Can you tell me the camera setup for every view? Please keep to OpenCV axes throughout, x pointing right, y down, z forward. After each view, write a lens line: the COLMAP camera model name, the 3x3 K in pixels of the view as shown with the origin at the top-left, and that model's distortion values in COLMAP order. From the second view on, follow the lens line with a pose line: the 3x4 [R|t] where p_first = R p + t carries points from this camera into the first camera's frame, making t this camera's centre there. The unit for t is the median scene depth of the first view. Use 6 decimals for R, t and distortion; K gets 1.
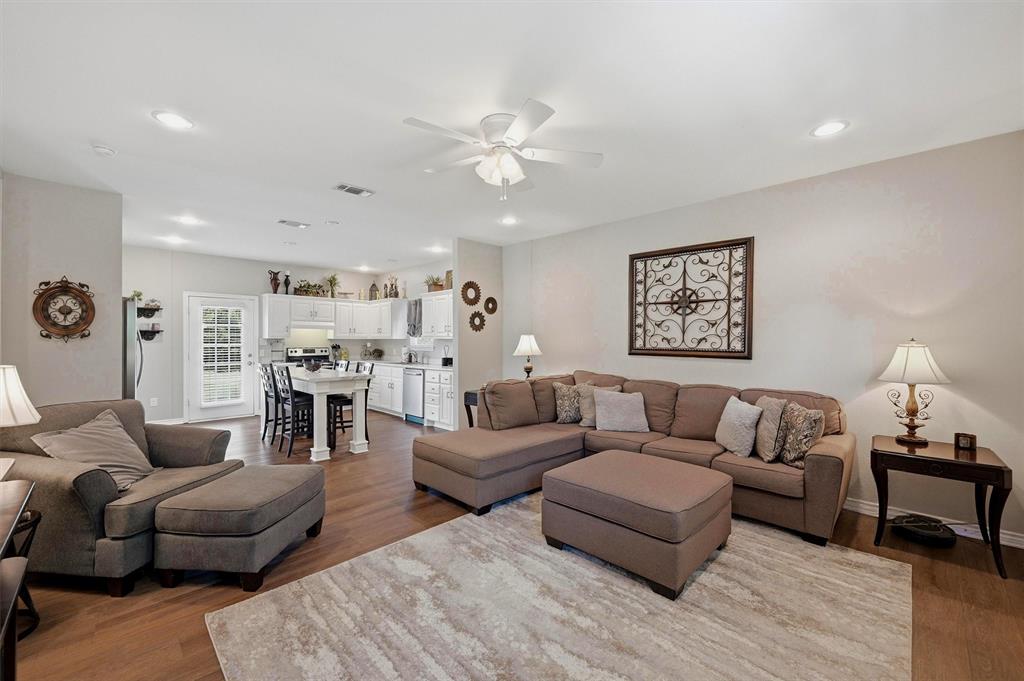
lens RADIAL K [[414.2, 0, 511.8], [0, 414.2, 340.0], [0, 0, 1]] dist [0.000776, 0.000114]
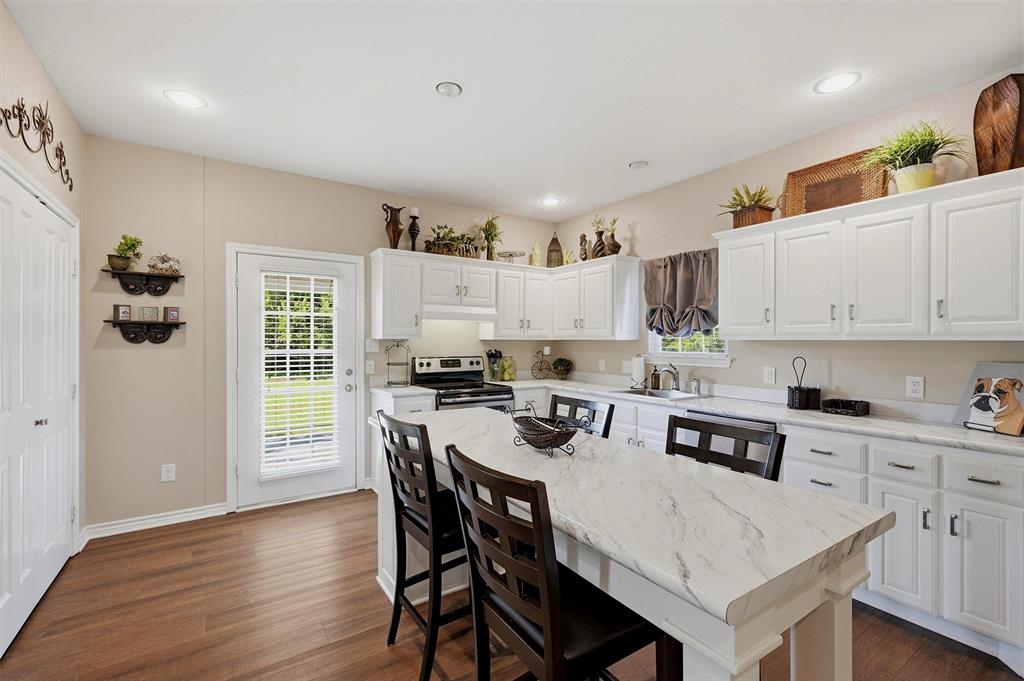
lens RADIAL K [[453.3, 0, 516.6], [0, 453.3, 340.7], [0, 0, 1]] dist [0.000089, 0.000055]
pose [[0.981749, -0.000834, -0.190178, -0.318522], [0.000638, 0.999999, -0.001095, -0.000915], [0.190178, 0.000953, 0.981749, 0.484181]]
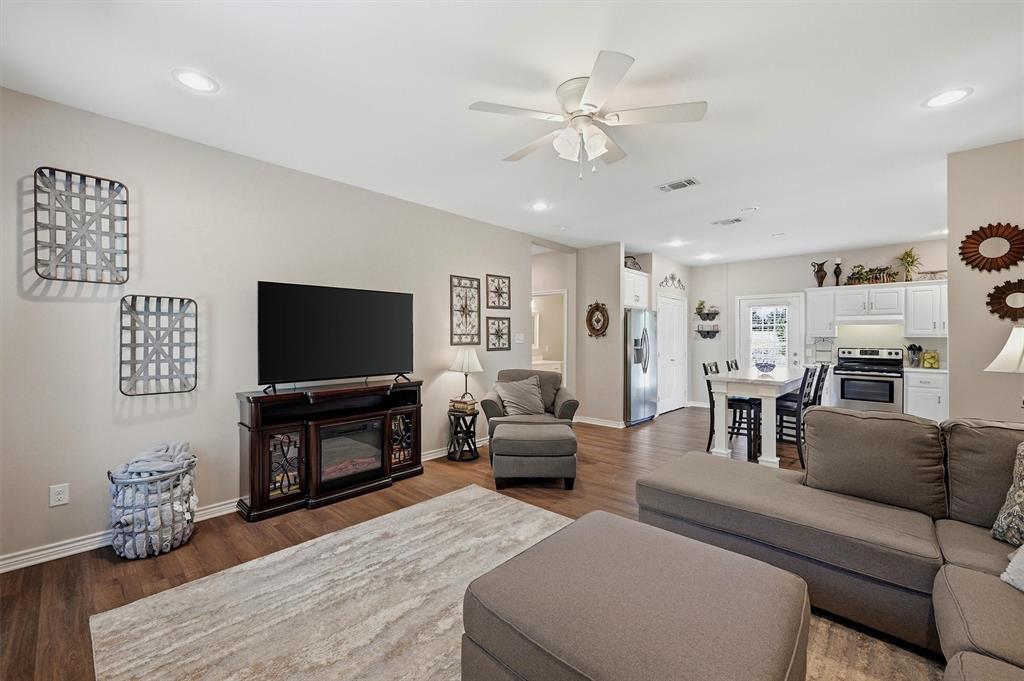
lens RADIAL K [[414.2, 0, 510.9], [0, 414.2, 338.5], [0, 0, 1]] dist [0.000776, 0.000114]
pose [[0.038202, 0.000275, -0.999270, 0.303794], [-0.003318, 0.999994, 0.000148, 0.001901], [0.999265, 0.003310, 0.038202, 0.293512]]
